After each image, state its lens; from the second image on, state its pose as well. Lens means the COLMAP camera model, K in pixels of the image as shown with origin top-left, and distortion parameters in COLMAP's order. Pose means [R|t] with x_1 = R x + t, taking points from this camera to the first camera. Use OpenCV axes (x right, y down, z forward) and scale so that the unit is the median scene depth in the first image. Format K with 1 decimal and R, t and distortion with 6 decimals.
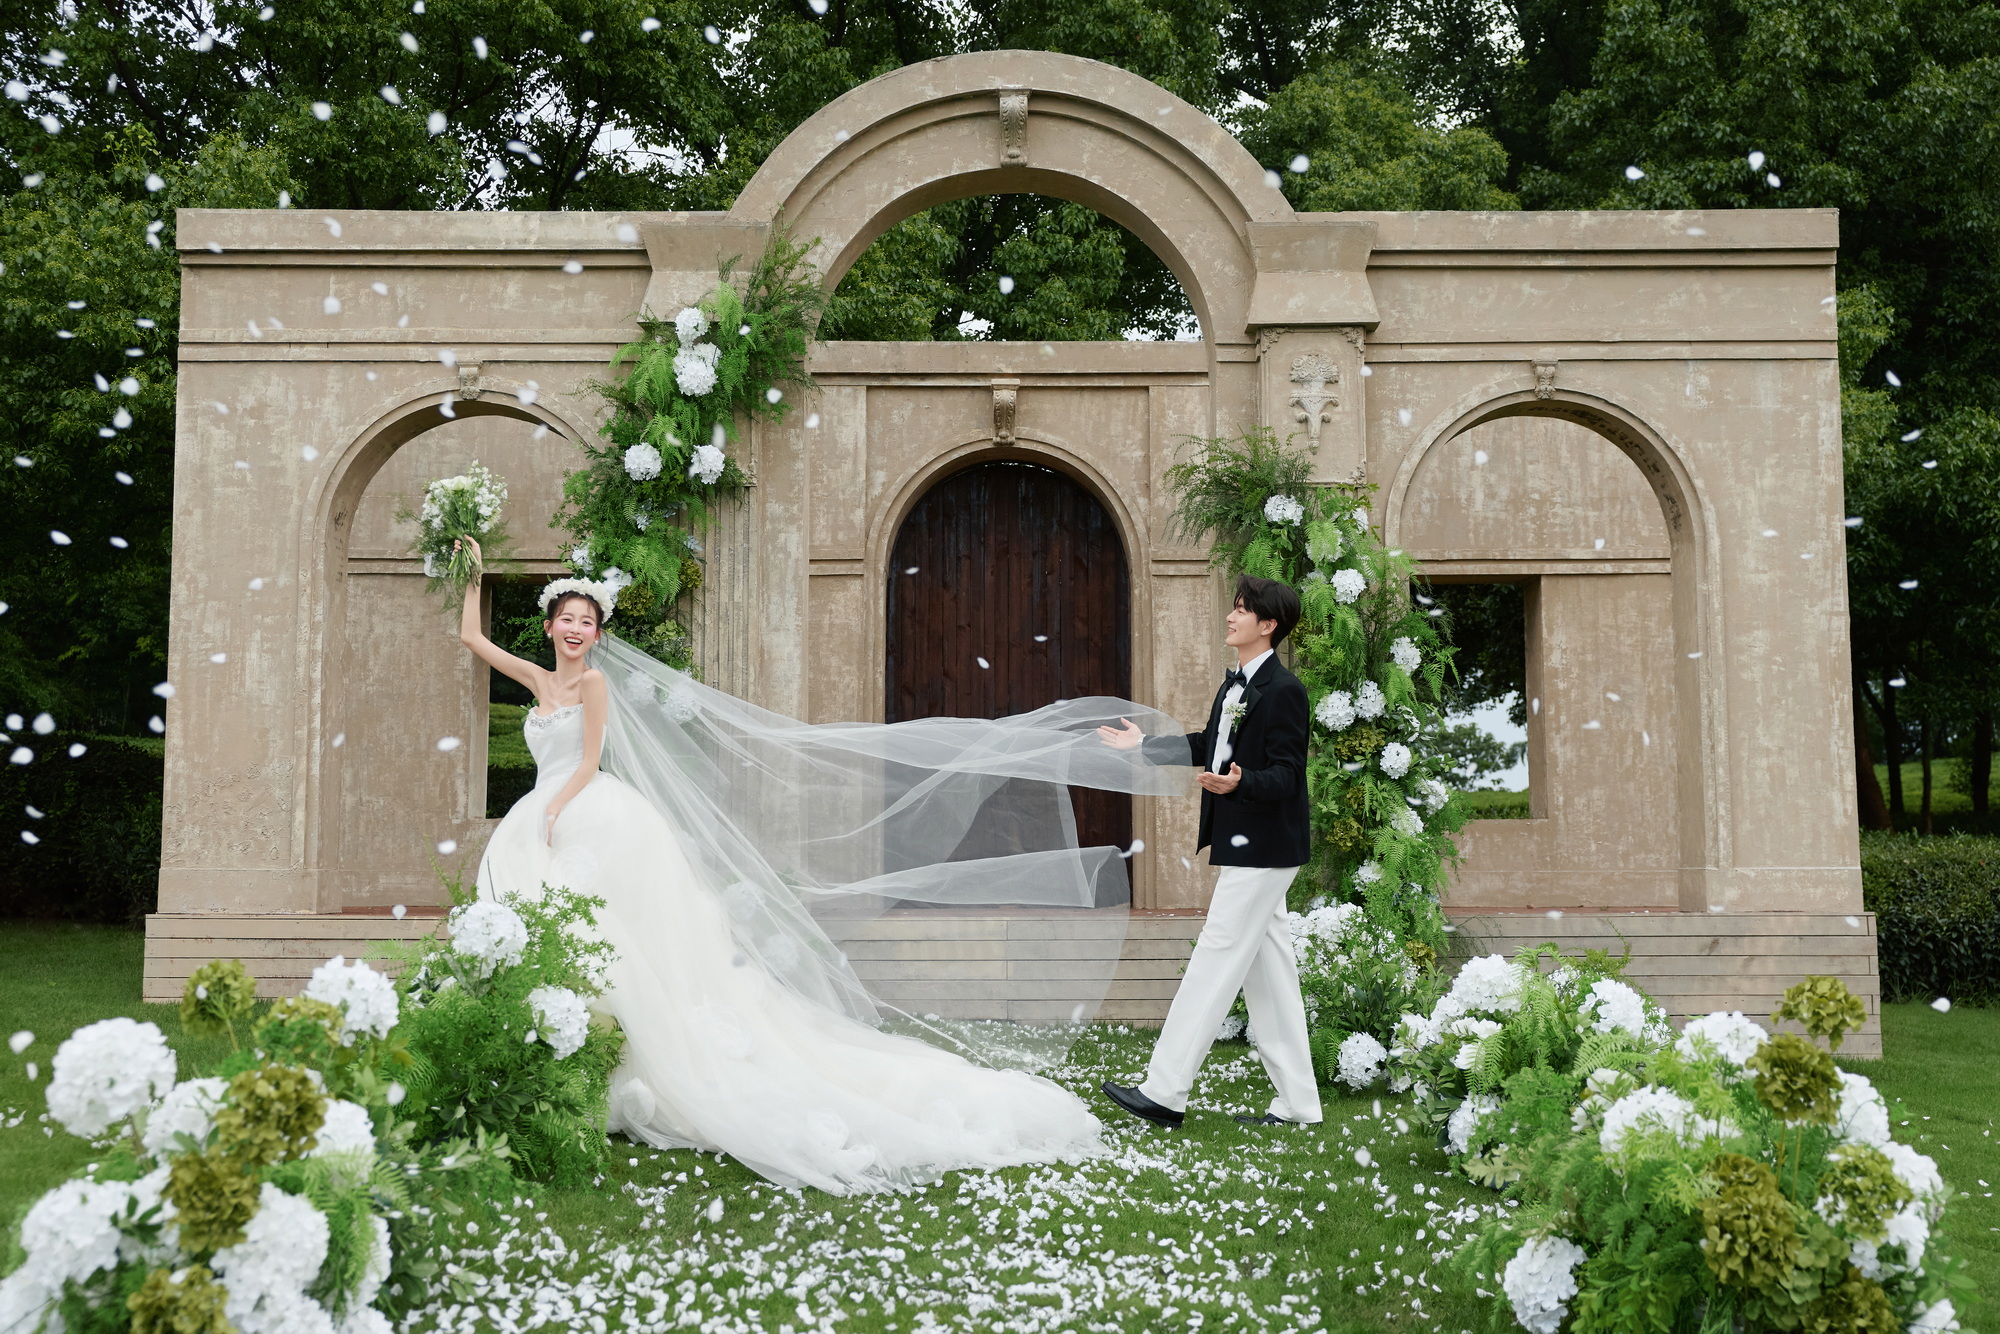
lens RADIAL K [[2057.2, 0, 1000.0], [0, 2057.2, 667.0], [0, 0, 1]] dist [0.010111, 0.006021]
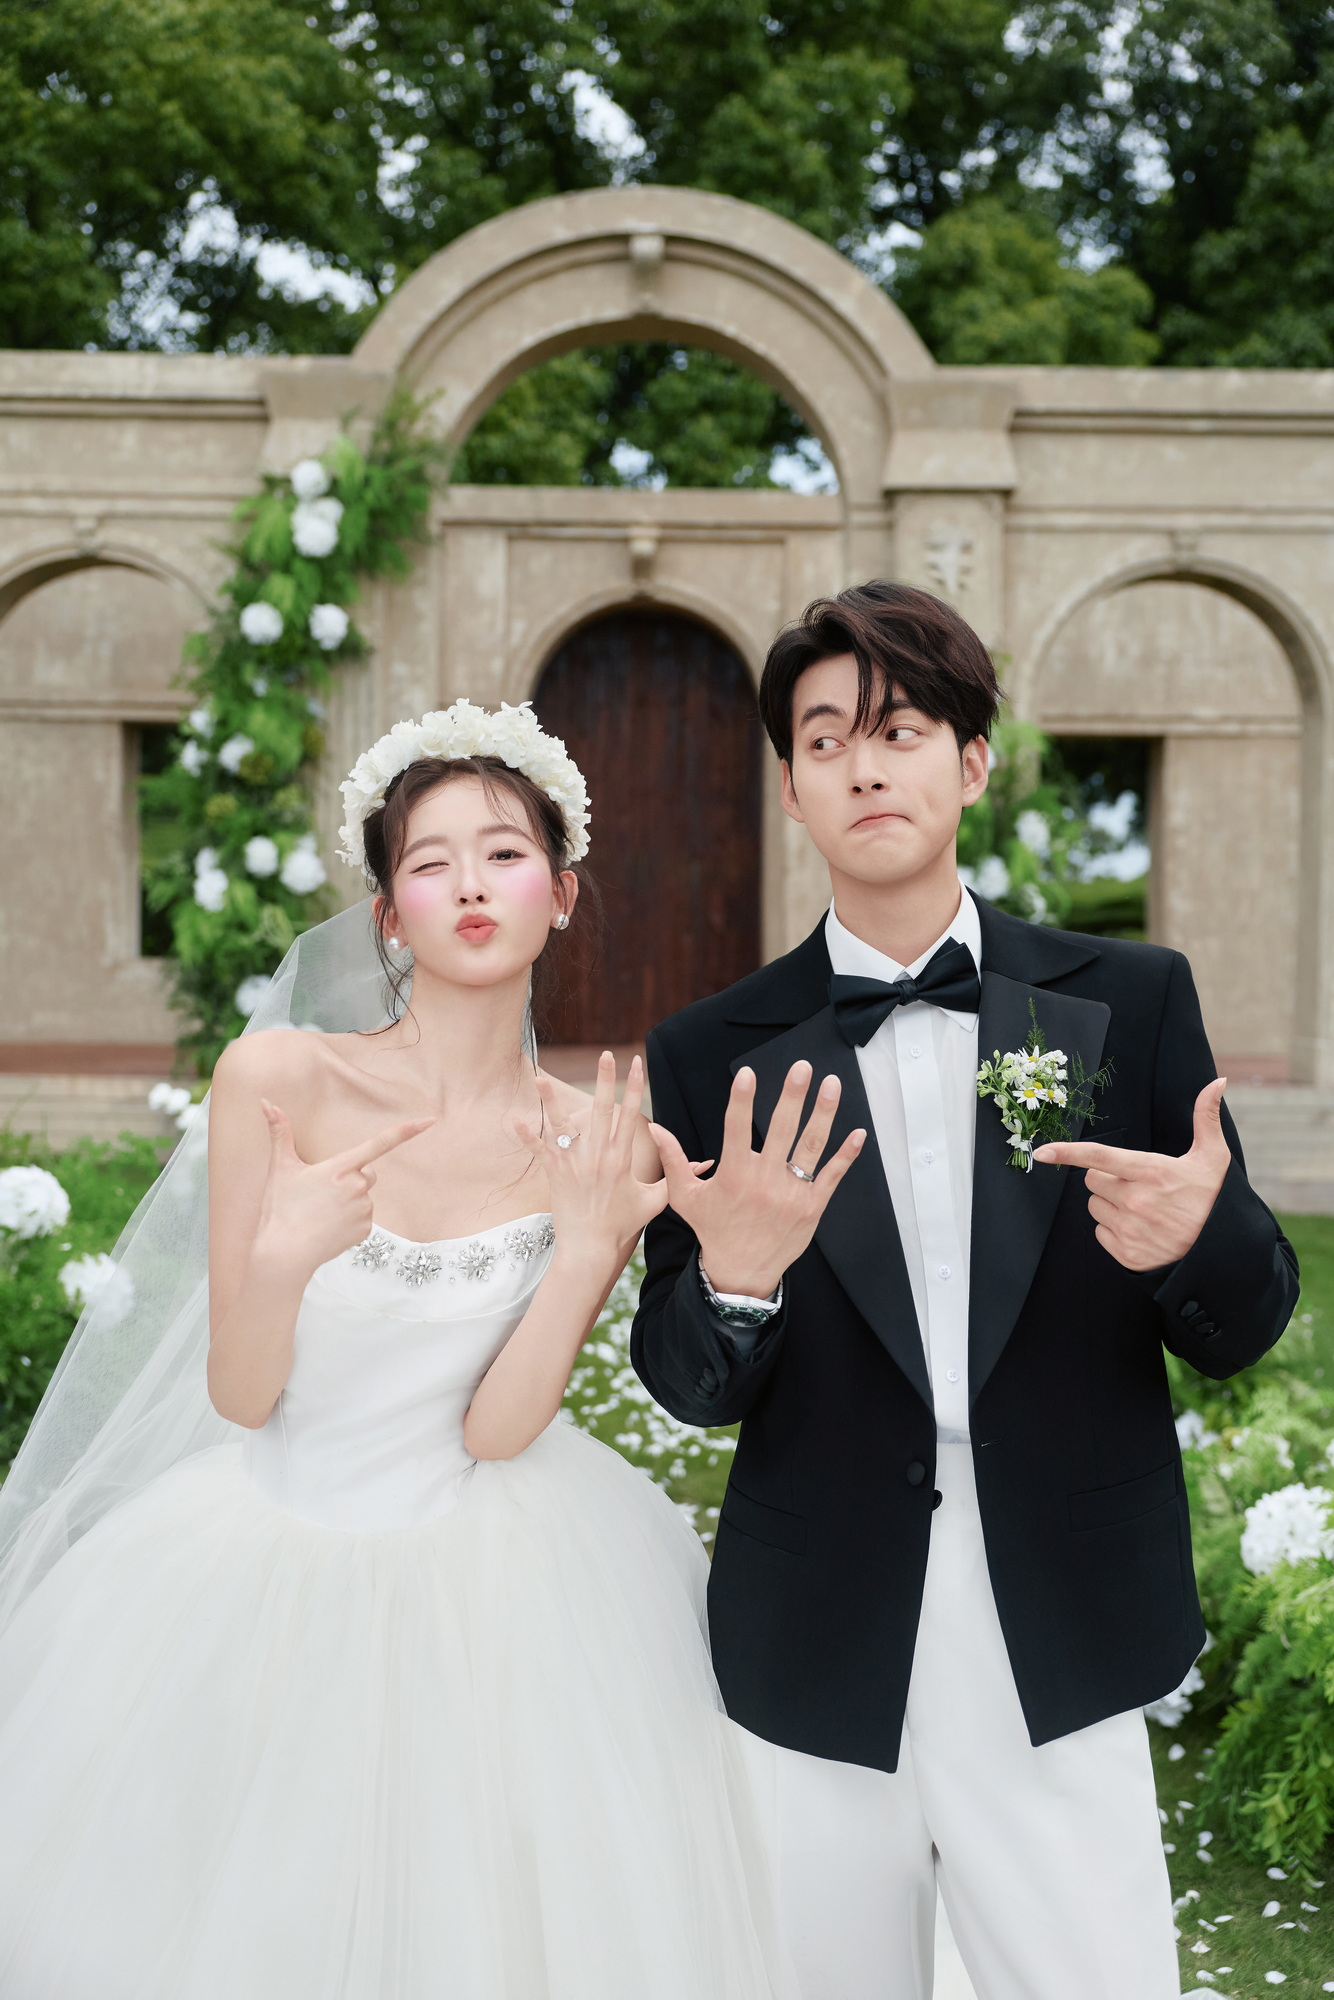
lens RADIAL K [[1833.5, 0, 667.0], [0, 1833.5, 1000.0], [0, 0, 1]] dist [-0.001774, 0.012890]
pose [[0.999899, 0.014139, 0.001608, 0.019731], [-0.014228, 0.991254, 0.131200, -0.037537], [0.000262, -0.131209, 0.991355, 0.105605]]
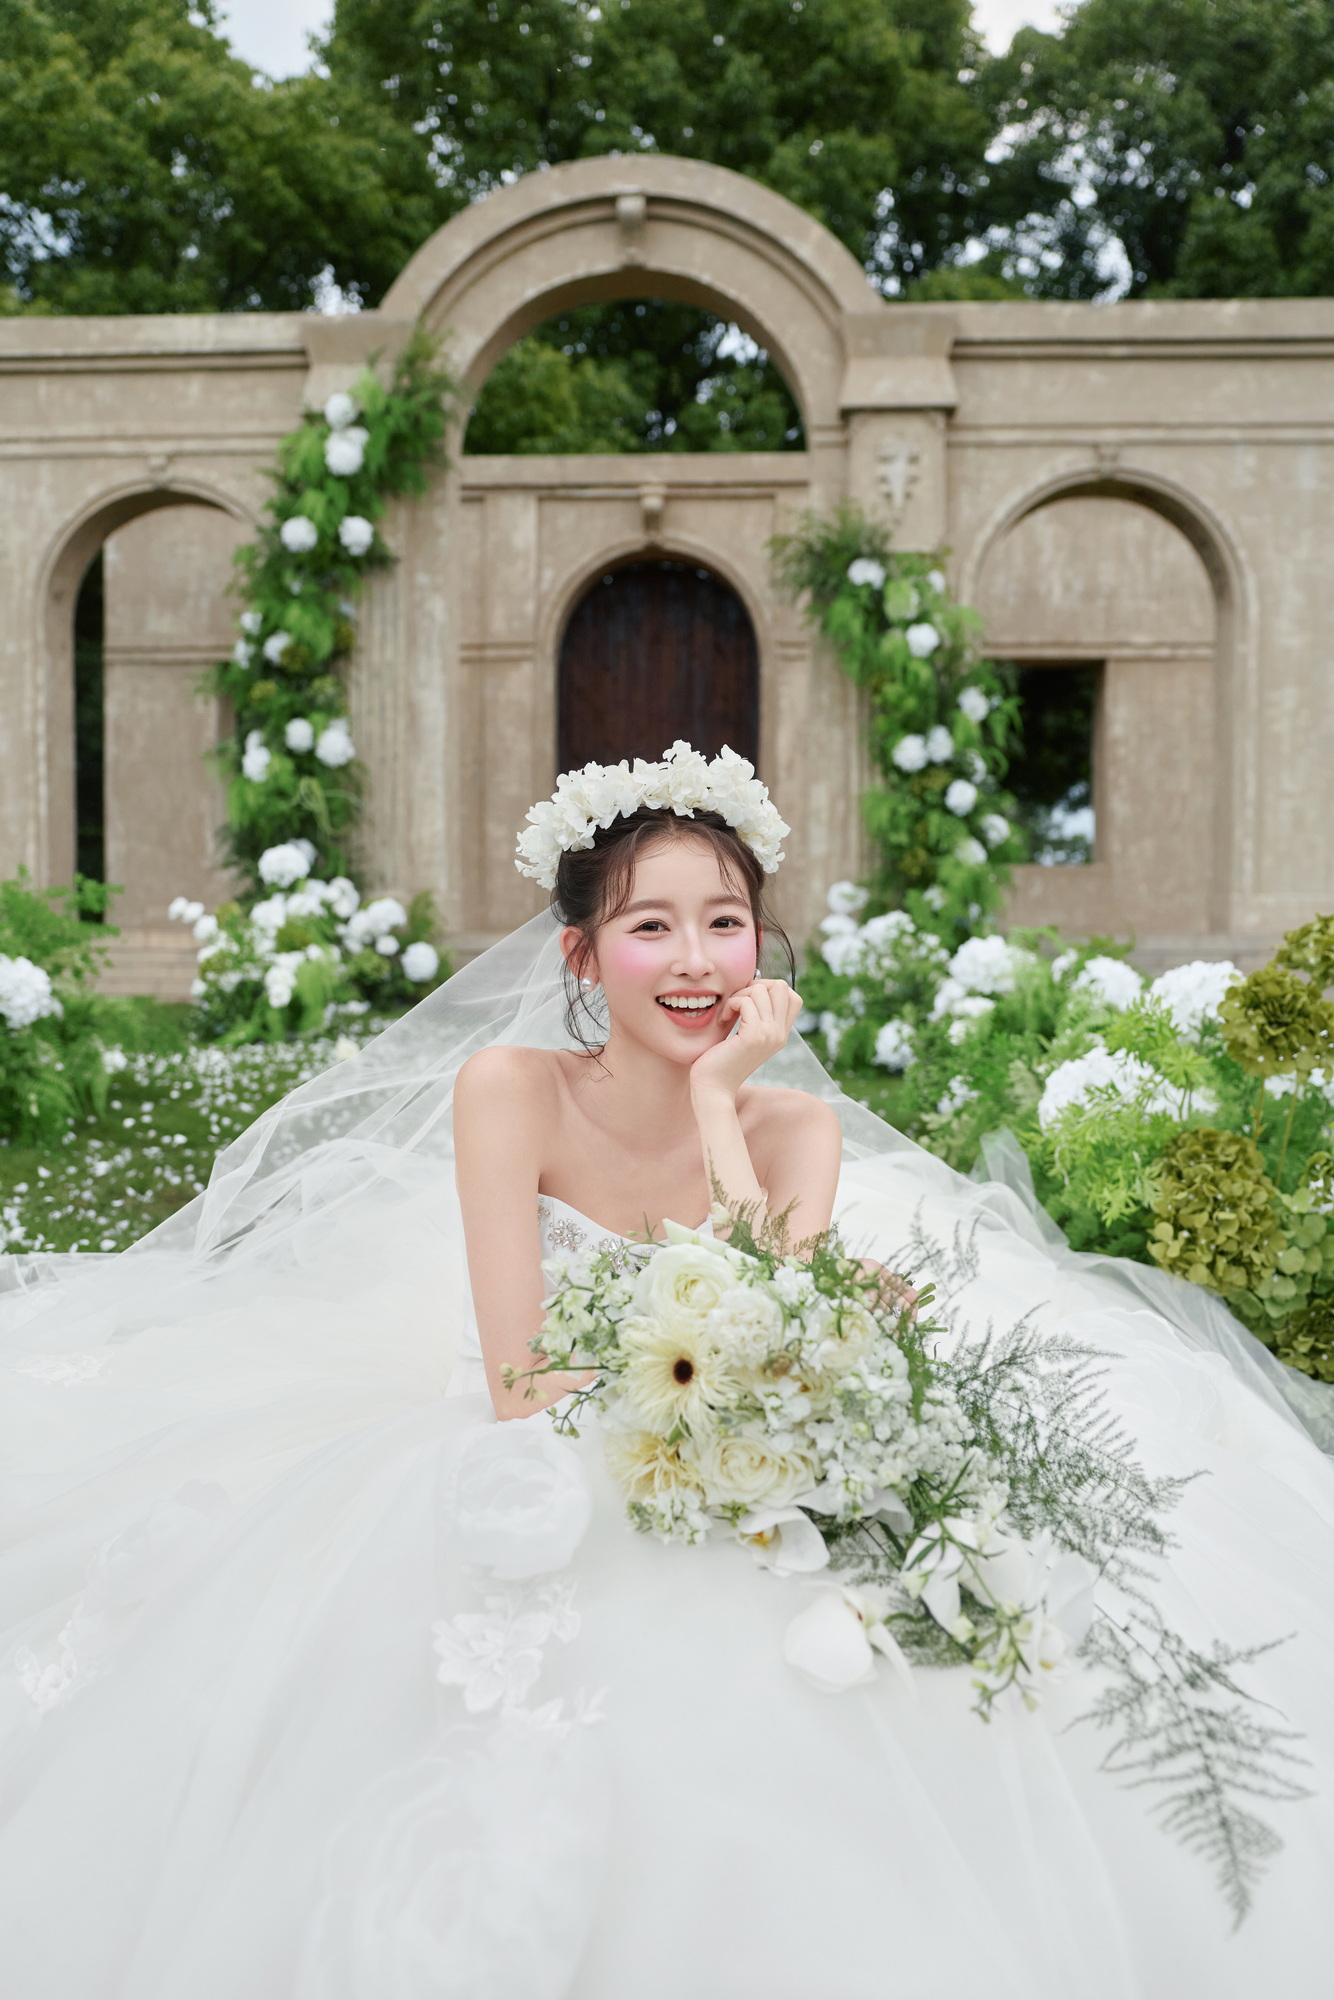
lens RADIAL K [[1470.8, 0, 667.0], [0, 1470.8, 1000.0], [0, 0, 1]] dist [-0.087696, 0.089307]
pose [[0.998681, 0.008024, -0.050707, 0.069046], [-0.000742, 0.989863, 0.142026, 0.039024], [0.051333, -0.141801, 0.988563, 0.172541]]
